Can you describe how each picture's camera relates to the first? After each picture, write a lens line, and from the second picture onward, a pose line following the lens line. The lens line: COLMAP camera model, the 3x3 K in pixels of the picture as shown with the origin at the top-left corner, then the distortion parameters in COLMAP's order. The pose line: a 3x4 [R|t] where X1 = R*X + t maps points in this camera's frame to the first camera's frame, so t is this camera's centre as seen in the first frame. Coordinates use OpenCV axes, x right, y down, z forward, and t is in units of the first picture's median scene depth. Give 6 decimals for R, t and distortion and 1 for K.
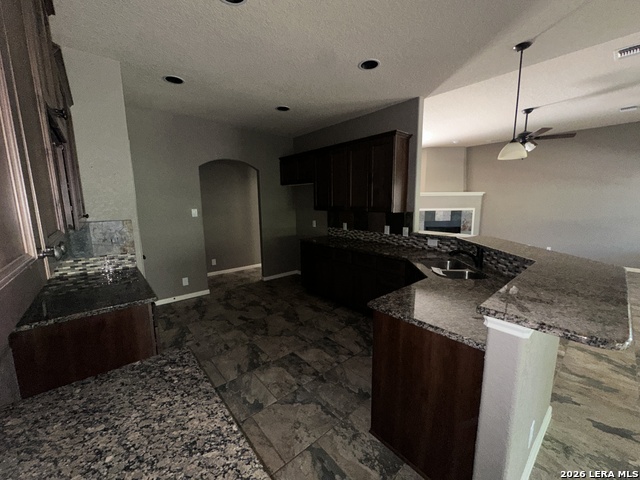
lens RADIAL K [[257.2, 0, 320.0], [0, 257.2, 240.6], [0, 0, 1]] dist [-0.003031, 0.000118]
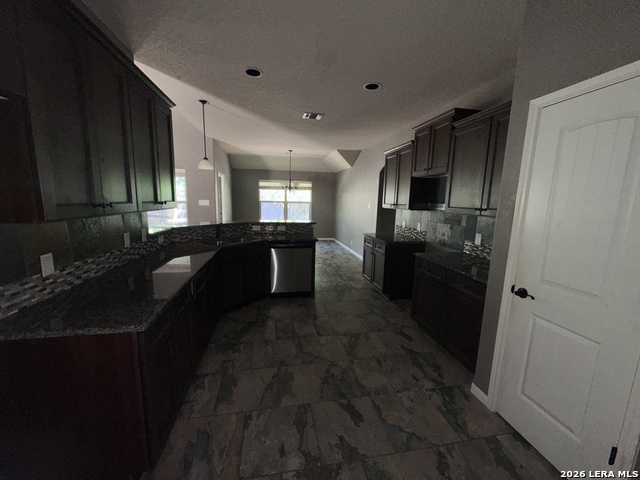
lens RADIAL K [[257.2, 0, 320.0], [0, 257.2, 240.6], [0, 0, 1]] dist [-0.003031, 0.000118]
pose [[-0.867894, -0.091203, 0.488306, -0.499165], [0.059810, 0.956664, 0.284984, -0.213999], [-0.493136, 0.276542, -0.824828, 1.474721]]
